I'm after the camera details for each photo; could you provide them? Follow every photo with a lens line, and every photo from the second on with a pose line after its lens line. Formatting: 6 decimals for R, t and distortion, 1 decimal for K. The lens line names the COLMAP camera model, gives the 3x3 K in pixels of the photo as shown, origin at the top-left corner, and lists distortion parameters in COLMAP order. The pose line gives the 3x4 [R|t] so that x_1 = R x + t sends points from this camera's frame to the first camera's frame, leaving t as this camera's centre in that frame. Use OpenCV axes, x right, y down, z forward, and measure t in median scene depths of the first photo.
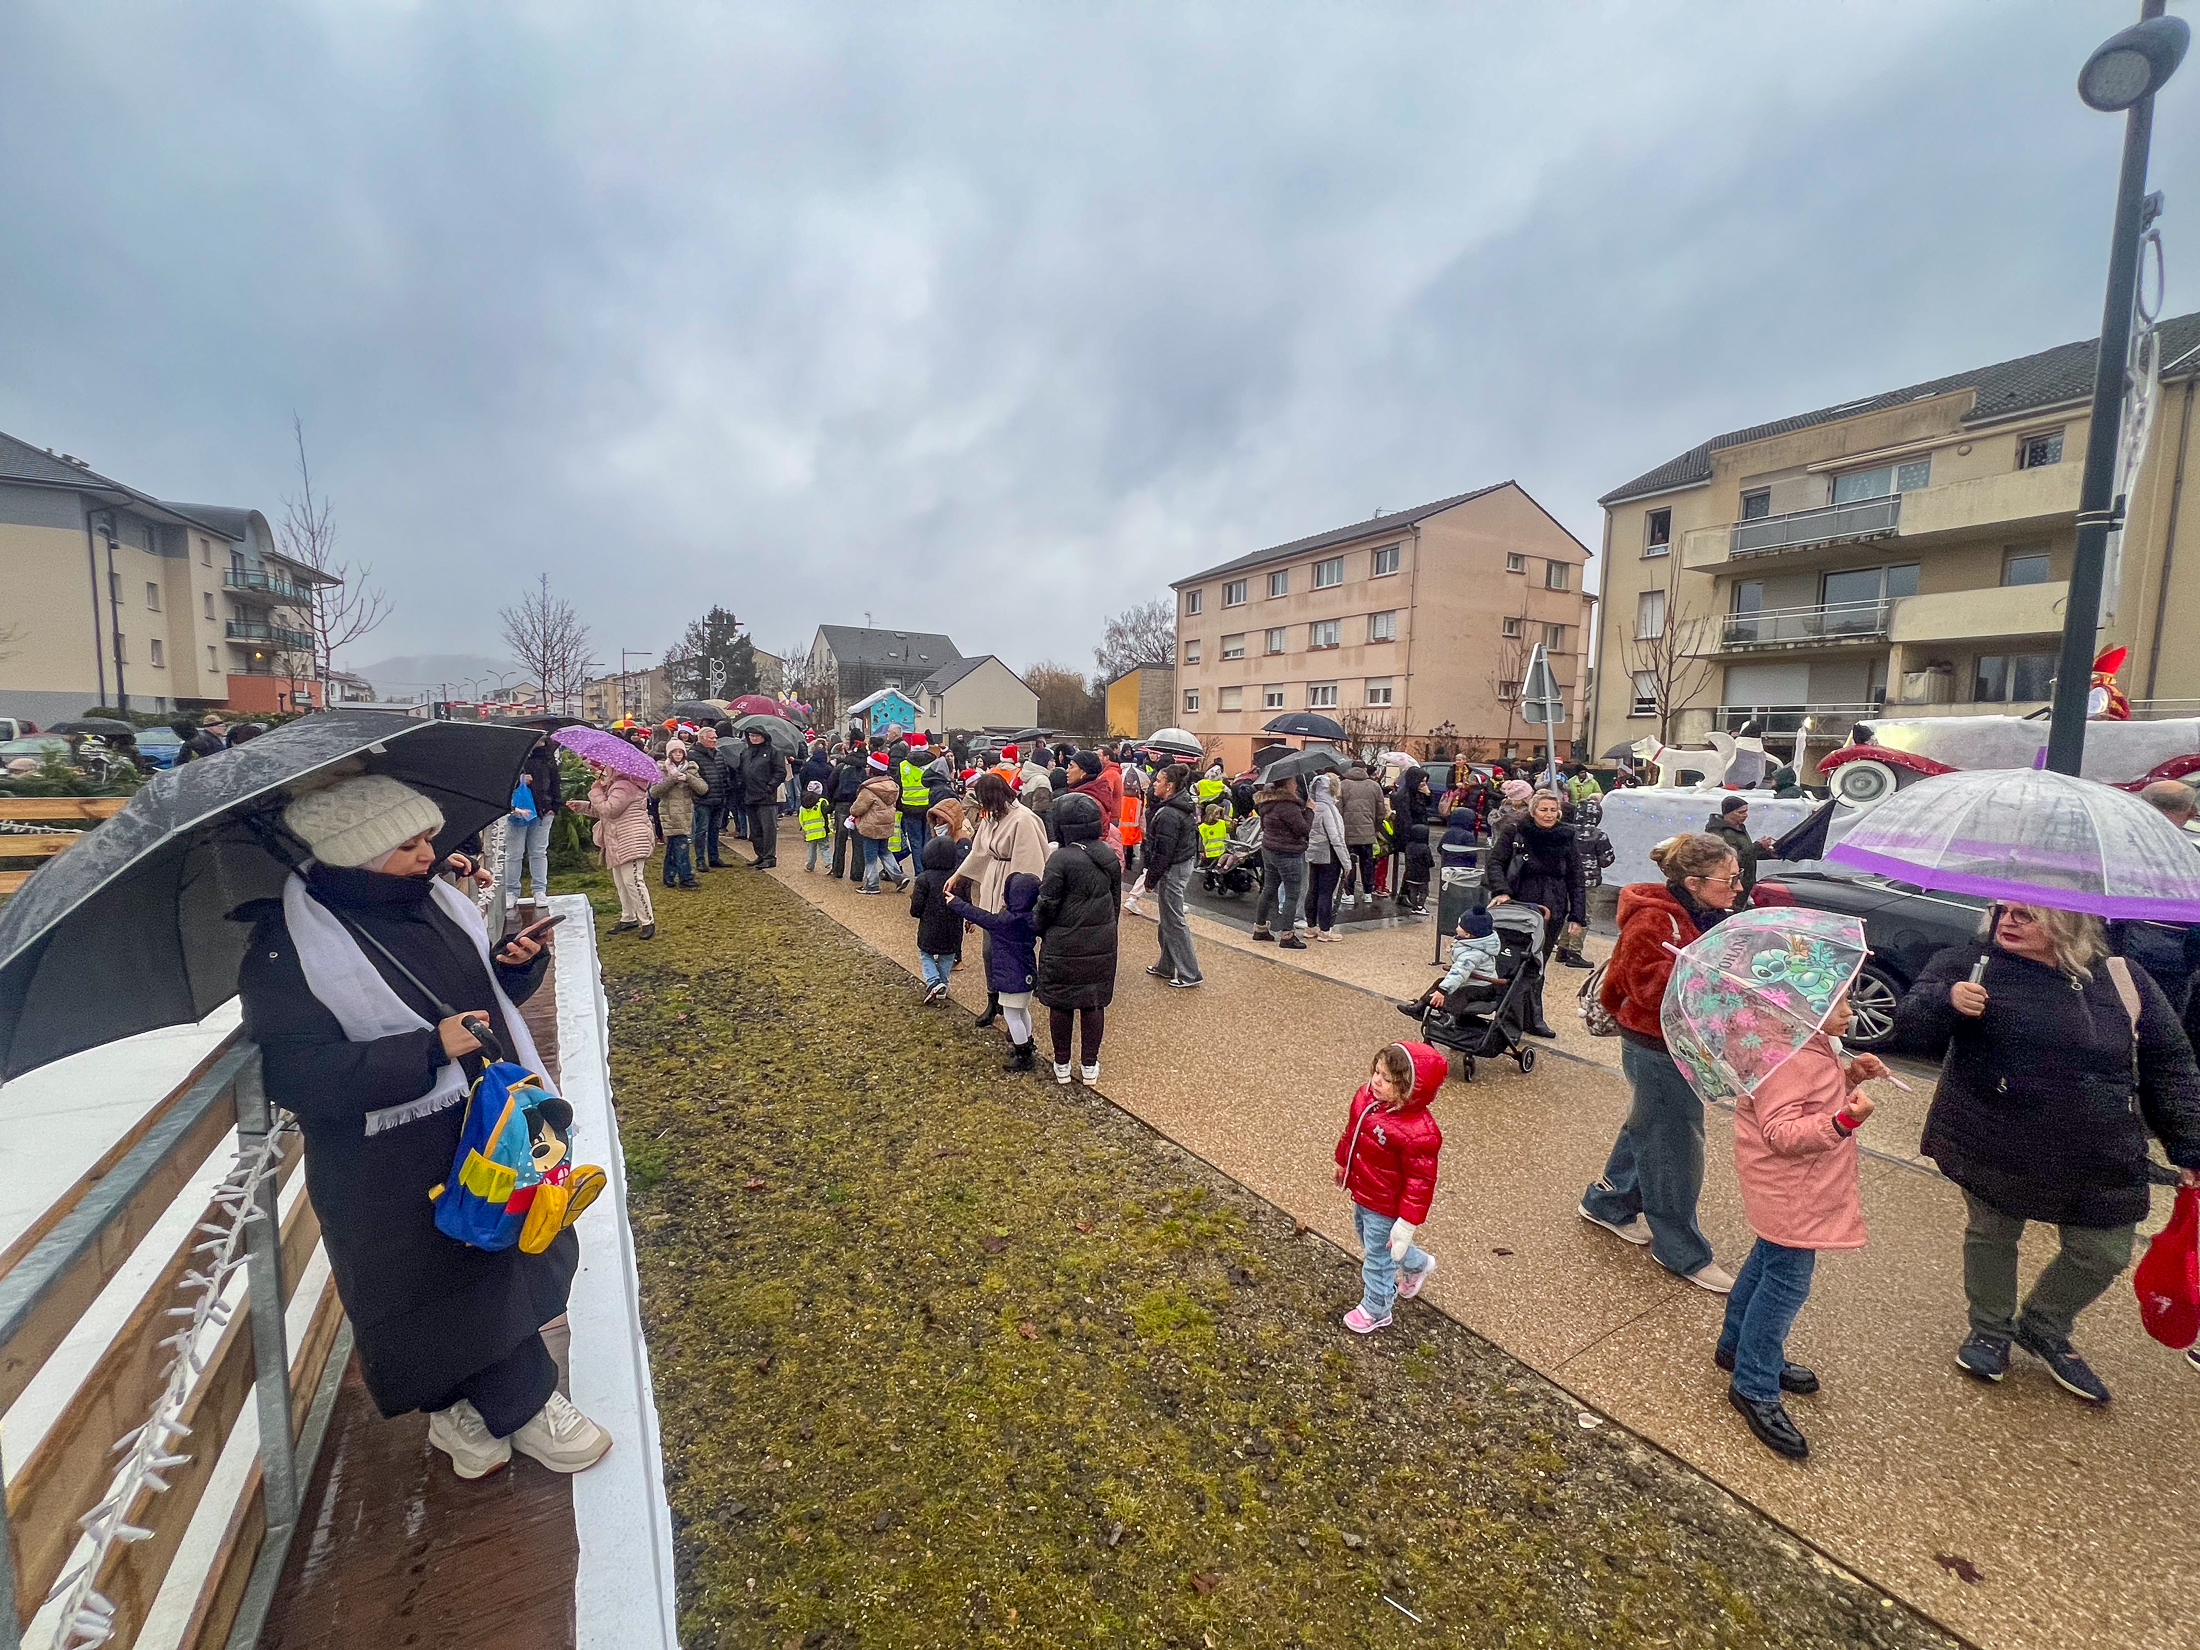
lens RADIAL K [[872.2, 0, 1102.3], [0, 872.2, 816.4], [0, 0, 1]] dist [0.004693, 0.000043]
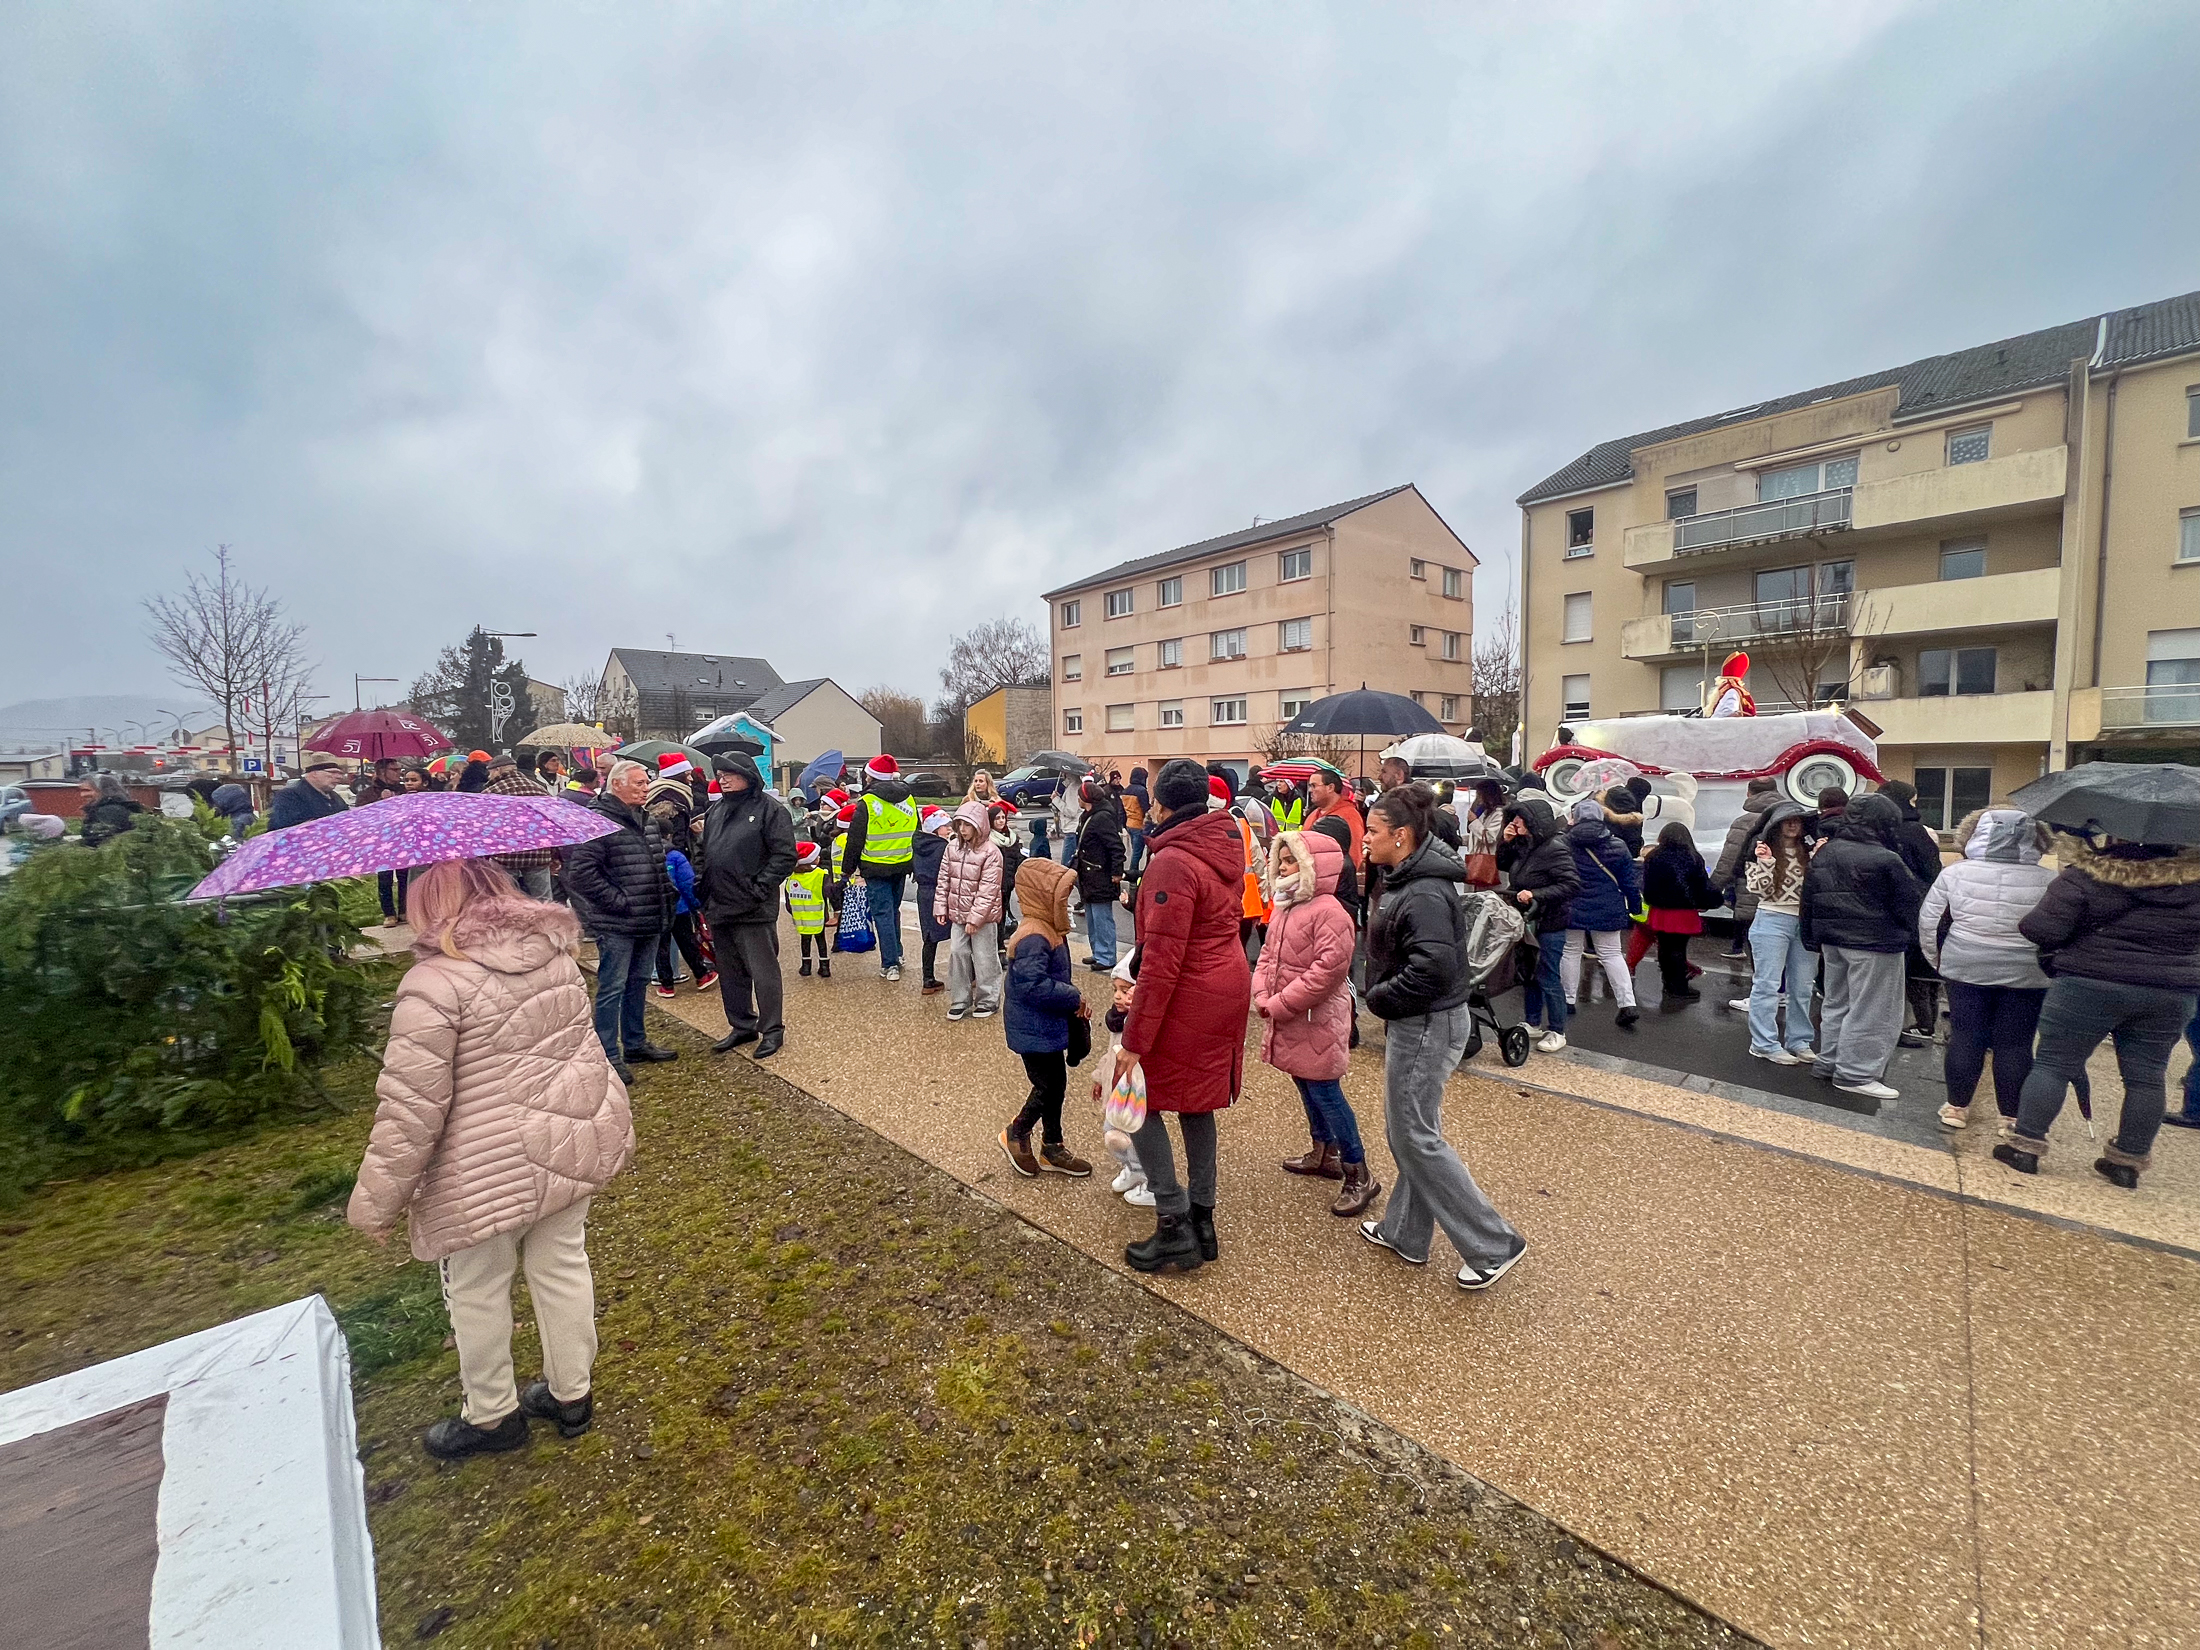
lens RADIAL K [[872.2, 0, 1100.1], [0, 872.2, 821.8], [0, 0, 1]] dist [0.004693, 0.000043]
pose [[0.978442, -0.049082, 0.200606, -0.079514], [0.053591, 0.998416, -0.017106, -0.013295], [-0.199449, 0.027488, 0.979523, 0.134646]]
